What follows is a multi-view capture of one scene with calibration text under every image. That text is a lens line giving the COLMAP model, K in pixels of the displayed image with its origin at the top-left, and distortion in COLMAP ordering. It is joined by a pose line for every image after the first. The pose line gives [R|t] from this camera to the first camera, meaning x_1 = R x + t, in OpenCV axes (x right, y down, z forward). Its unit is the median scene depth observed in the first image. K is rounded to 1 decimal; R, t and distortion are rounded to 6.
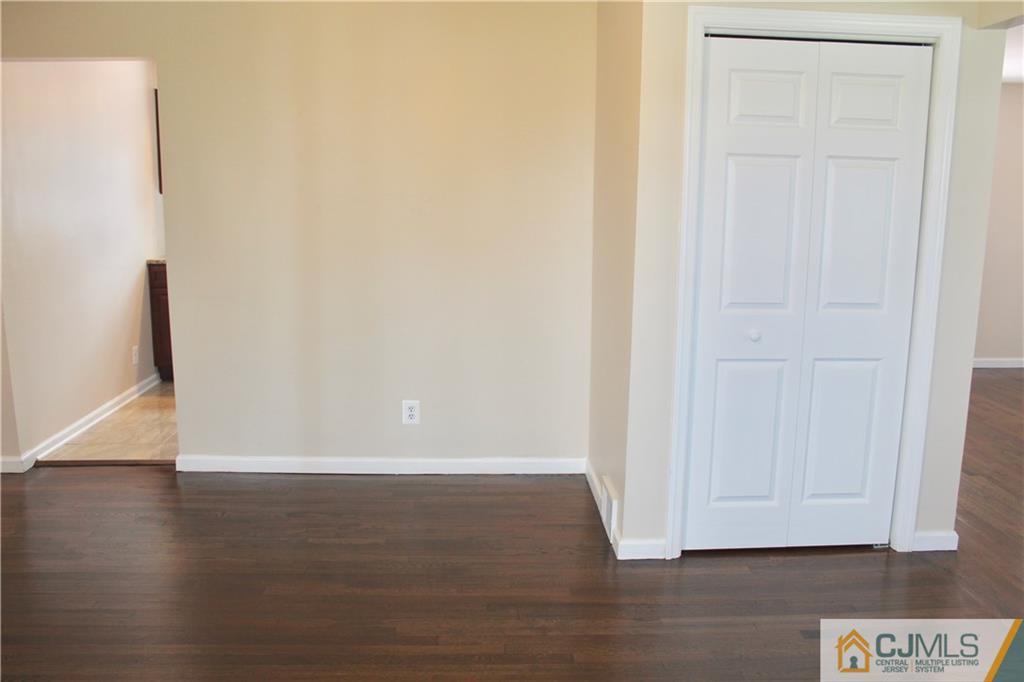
lens RADIAL K [[851.9, 0, 512.8], [0, 851.9, 346.0], [0, 0, 1]] dist [-0.142530, 0.094959]
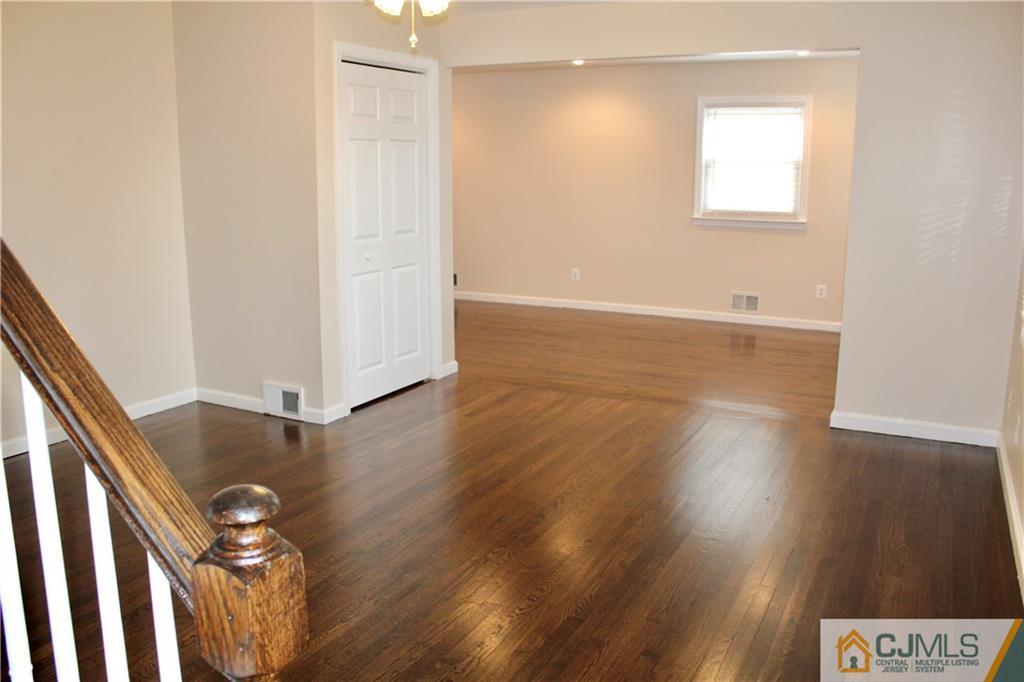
lens RADIAL K [[851.9, 0, 510.3], [0, 851.9, 333.6], [0, 0, 1]] dist [-0.142530, 0.094959]
pose [[0.508504, -0.175356, 0.843015, -0.881732], [0.164272, 0.980818, 0.104932, 0.005929], [-0.845244, 0.085126, 0.527556, -0.024599]]
